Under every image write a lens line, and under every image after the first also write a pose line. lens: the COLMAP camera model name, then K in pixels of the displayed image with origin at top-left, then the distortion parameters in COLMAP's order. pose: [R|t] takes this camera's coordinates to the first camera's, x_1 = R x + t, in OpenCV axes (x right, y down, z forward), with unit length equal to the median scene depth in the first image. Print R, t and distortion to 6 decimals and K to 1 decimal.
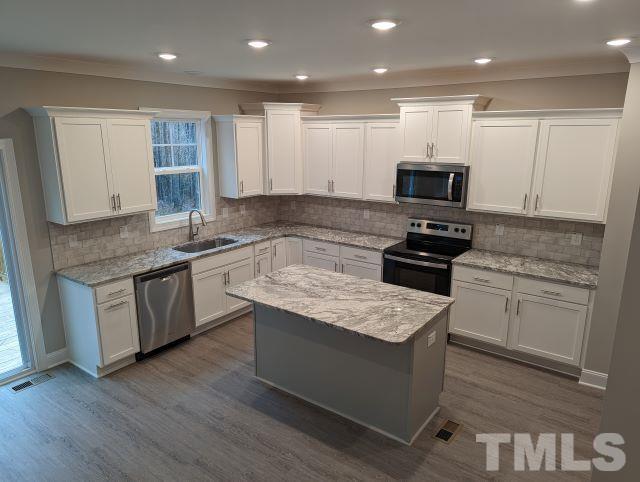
lens RADIAL K [[449.8, 0, 321.0], [0, 449.8, 242.8], [0, 0, 1]] dist [0.051492, -0.027342]
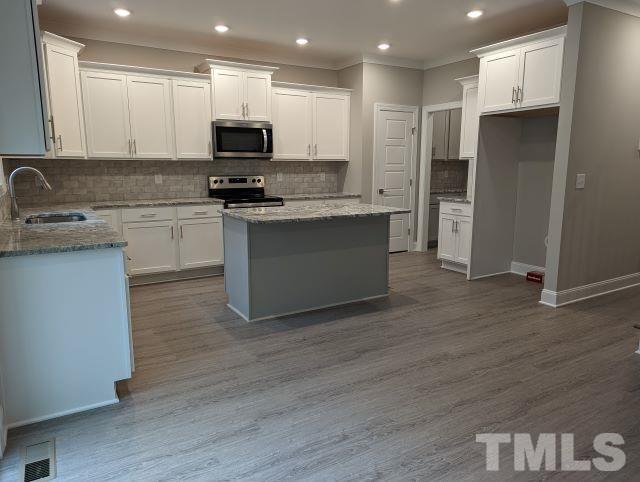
lens RADIAL K [[449.8, 0, 317.7], [0, 449.8, 243.7], [0, 0, 1]] dist [0.051492, -0.027342]
pose [[0.390006, -0.161983, 0.906453, -0.758626], [0.221644, 0.971977, 0.078329, 0.079181], [-0.893739, 0.170362, 0.414979, 0.375748]]
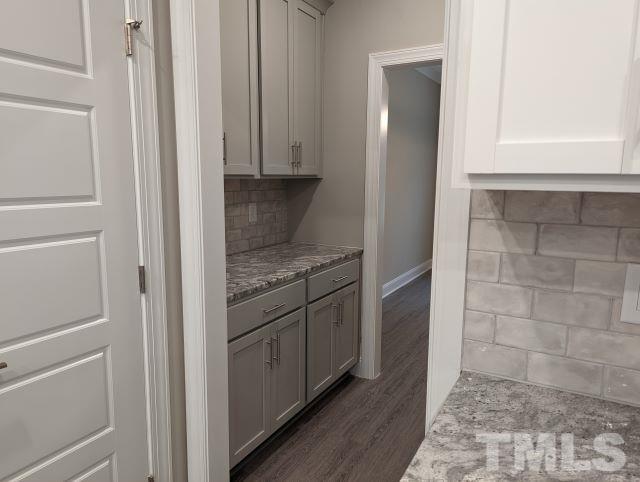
lens RADIAL K [[449.8, 0, 318.8], [0, 449.8, 237.1], [0, 0, 1]] dist [0.051492, -0.027342]
pose [[-0.127113, -0.143646, 0.981432, 0.304379], [0.231852, 0.957744, 0.170208, 0.017413], [-0.964410, 0.249183, -0.088437, 0.564001]]
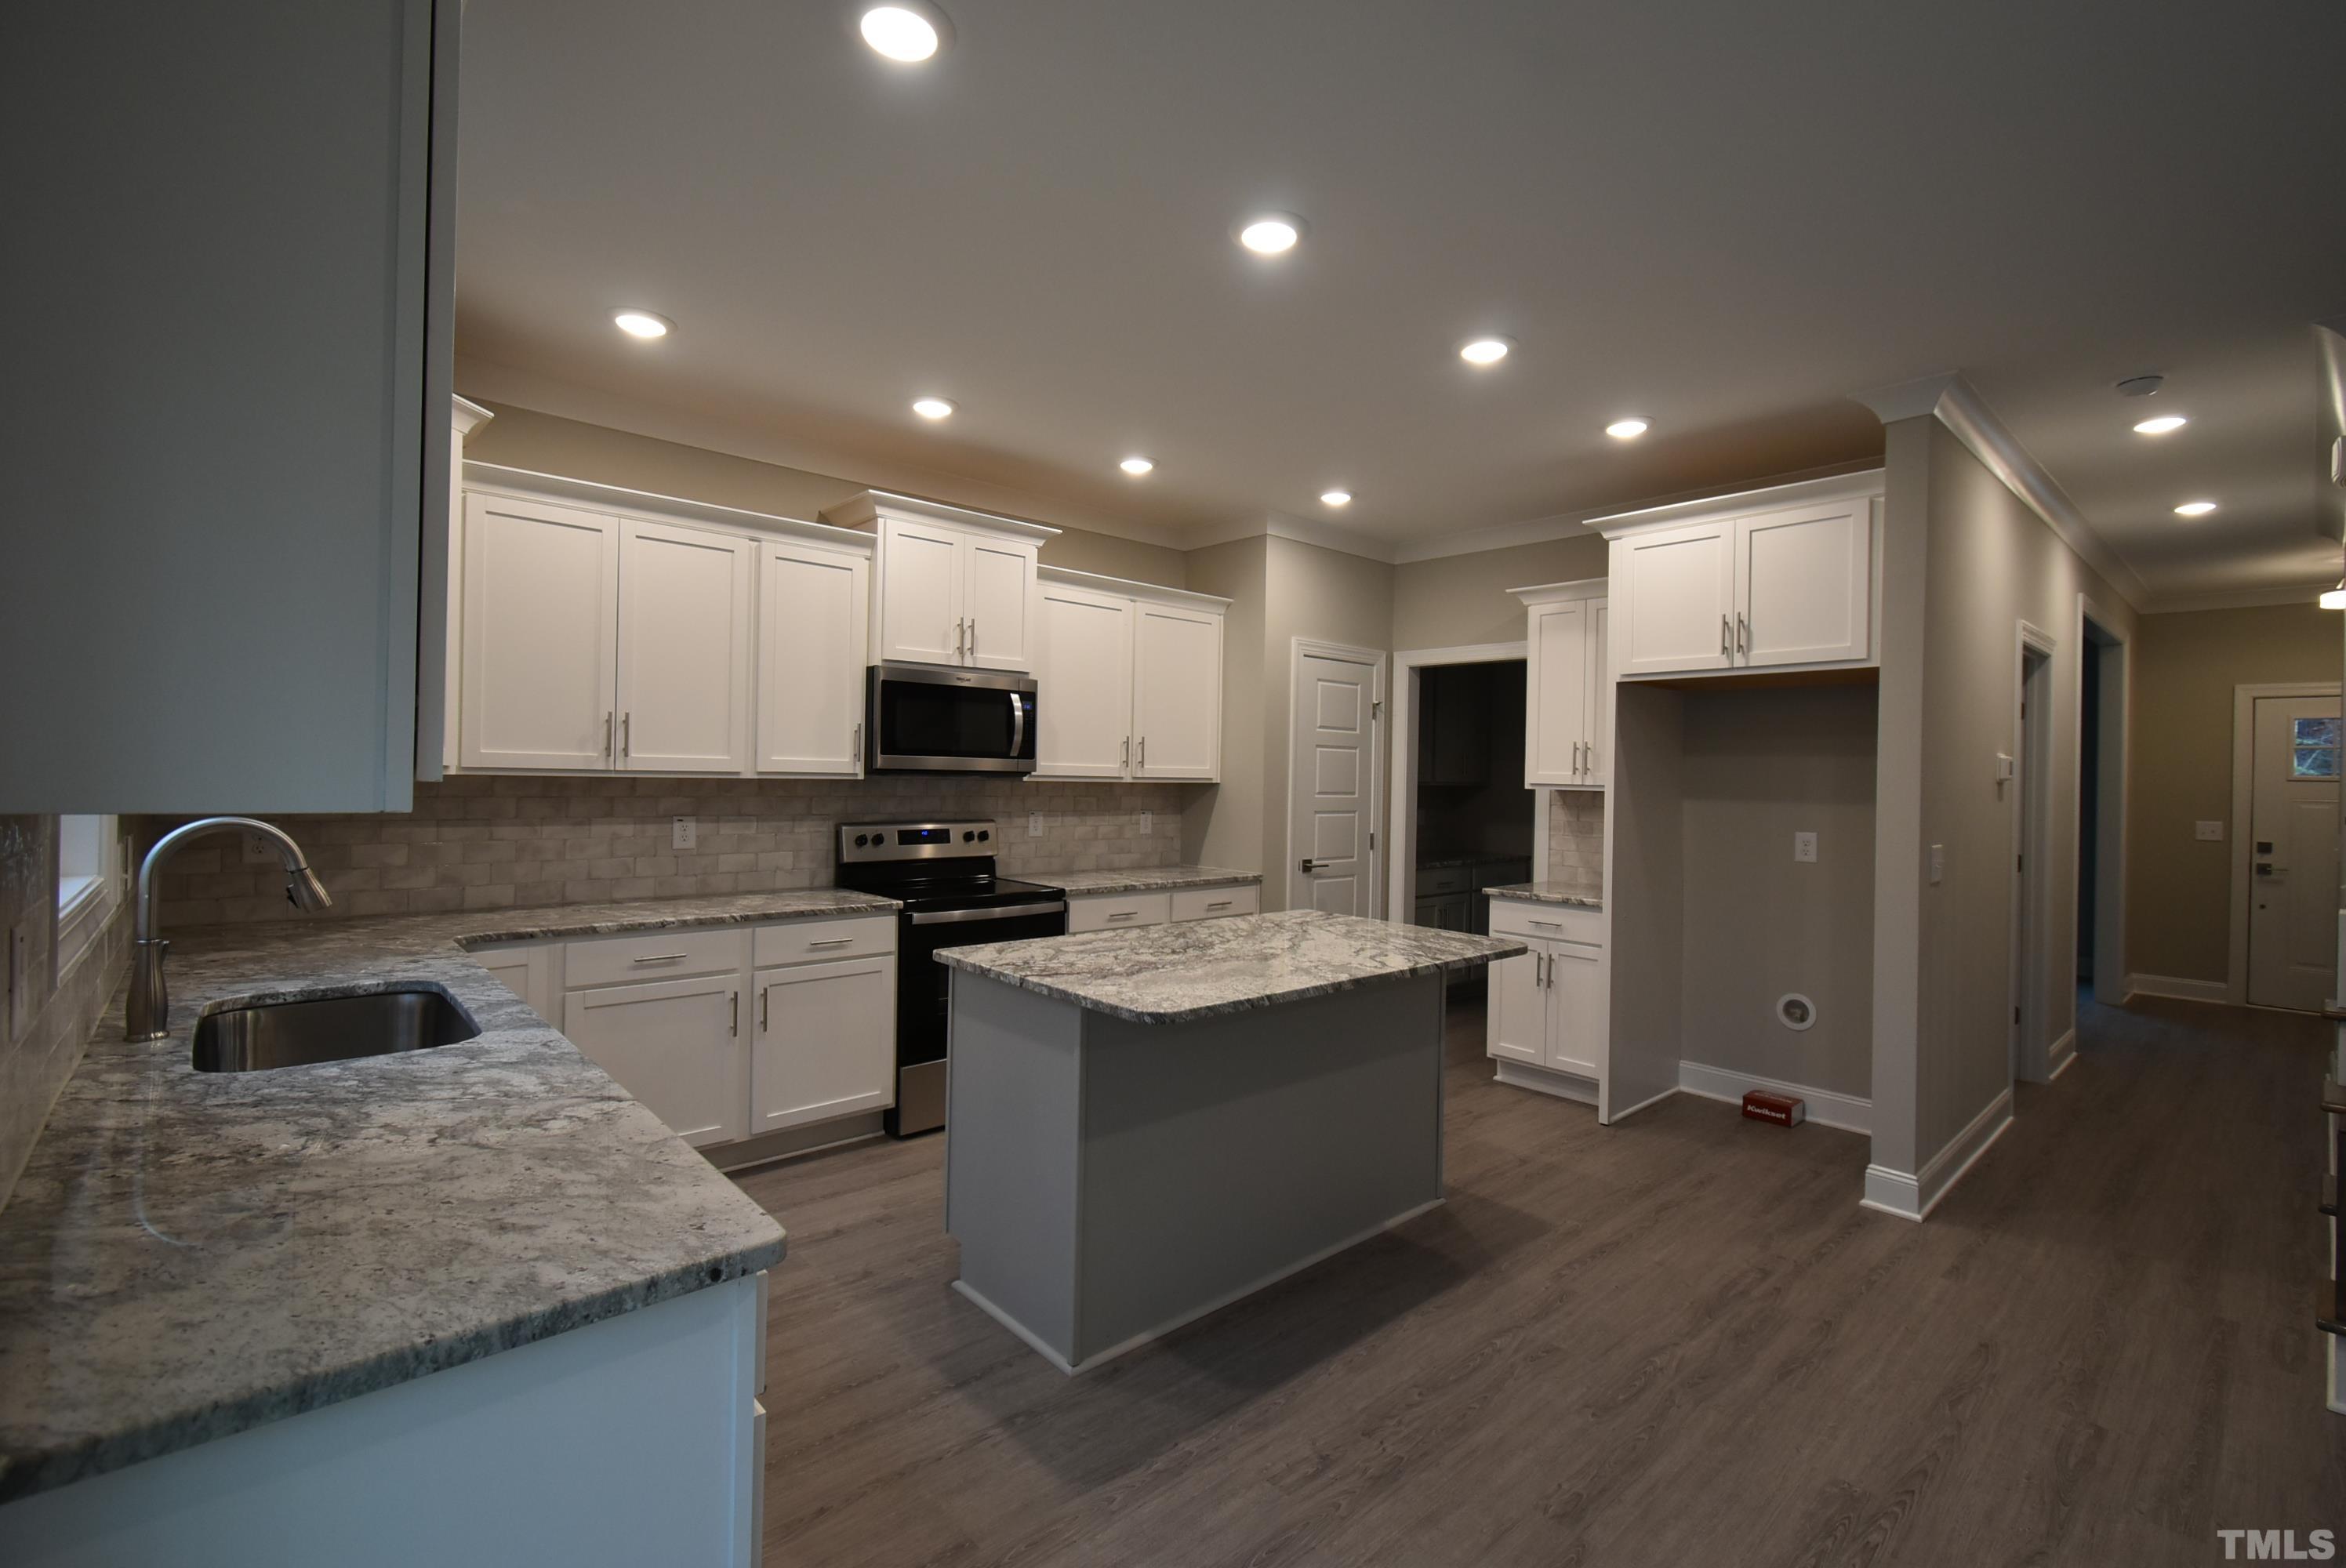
lens RADIAL K [[1030.2, 0, 1182.9], [0, 1030.2, 775.4], [0, 0, 1]] dist [0.008132, -0.003198]
pose [[0.197228, 0.000807, 0.980357, -0.592456], [0.215319, 0.975547, -0.044120, 0.000618], [-0.956420, 0.219791, 0.192231, 0.620084]]
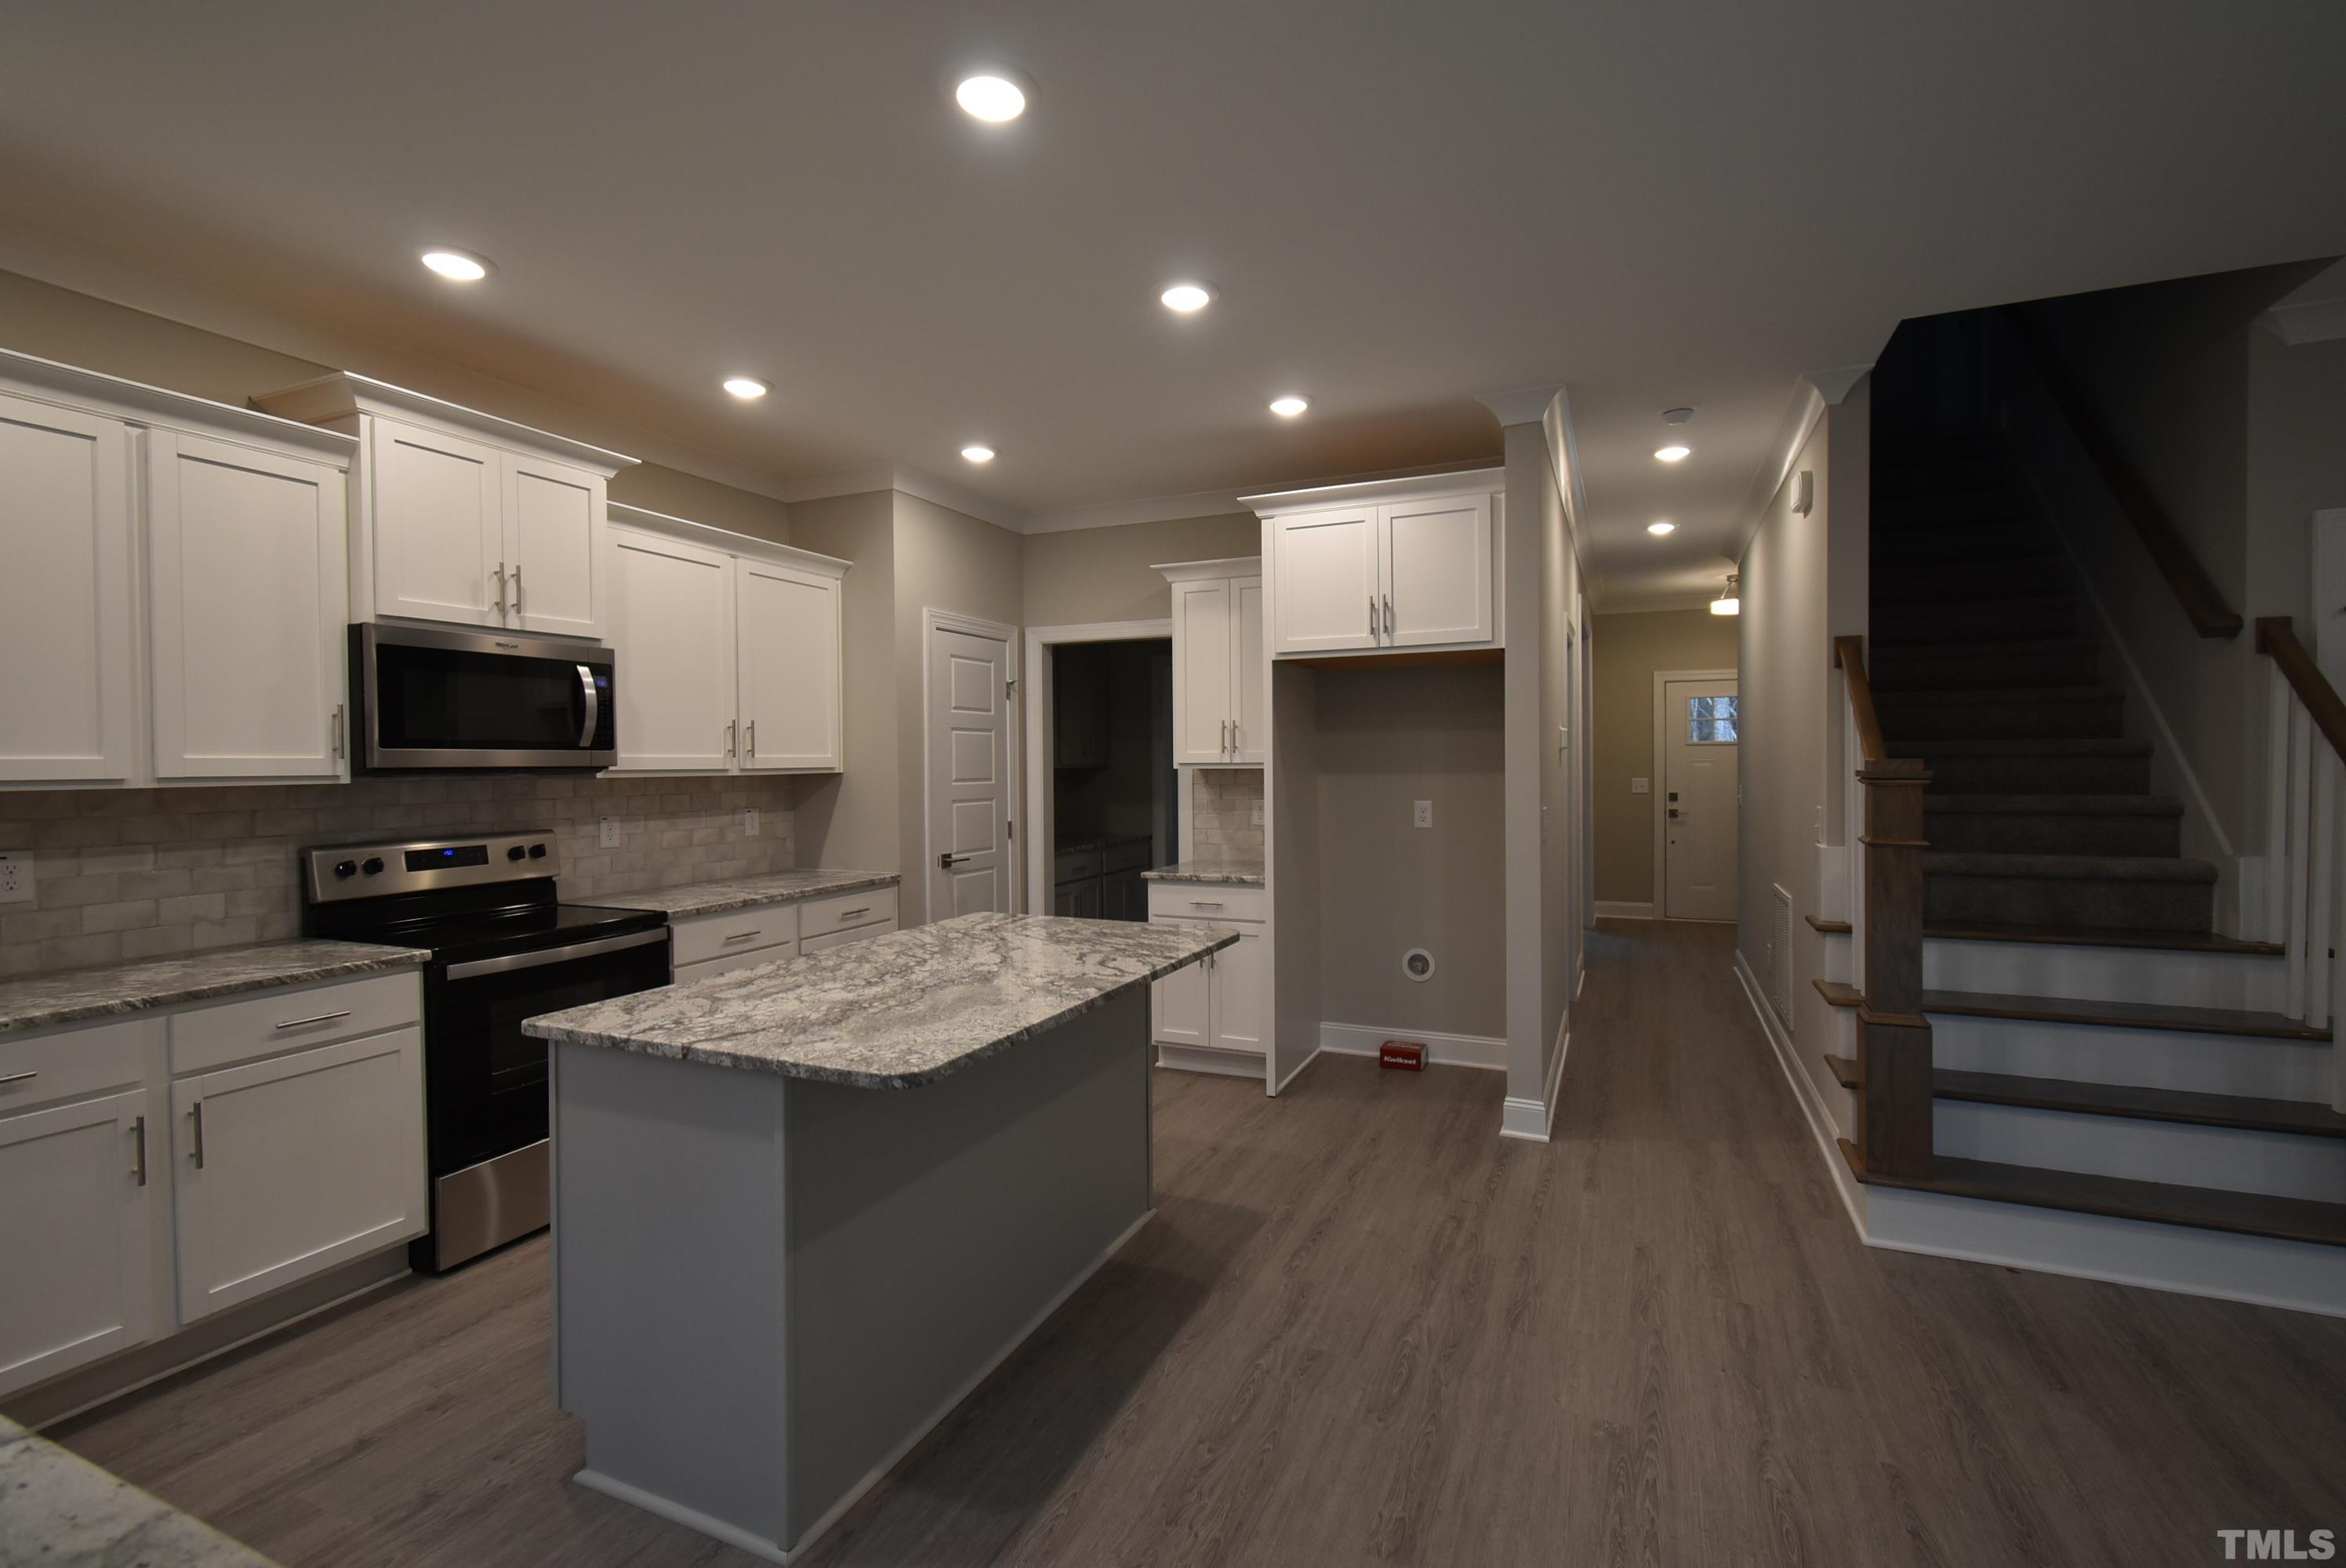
lens RADIAL K [[1030.2, 0, 1182.6], [0, 1030.2, 776.6], [0, 0, 1]] dist [0.008132, -0.003198]
pose [[-0.222032, -0.015182, 0.974921, -0.510617], [0.240227, 0.968205, 0.069788, -0.019308], [-0.944983, 0.249697, -0.211326, 0.701460]]
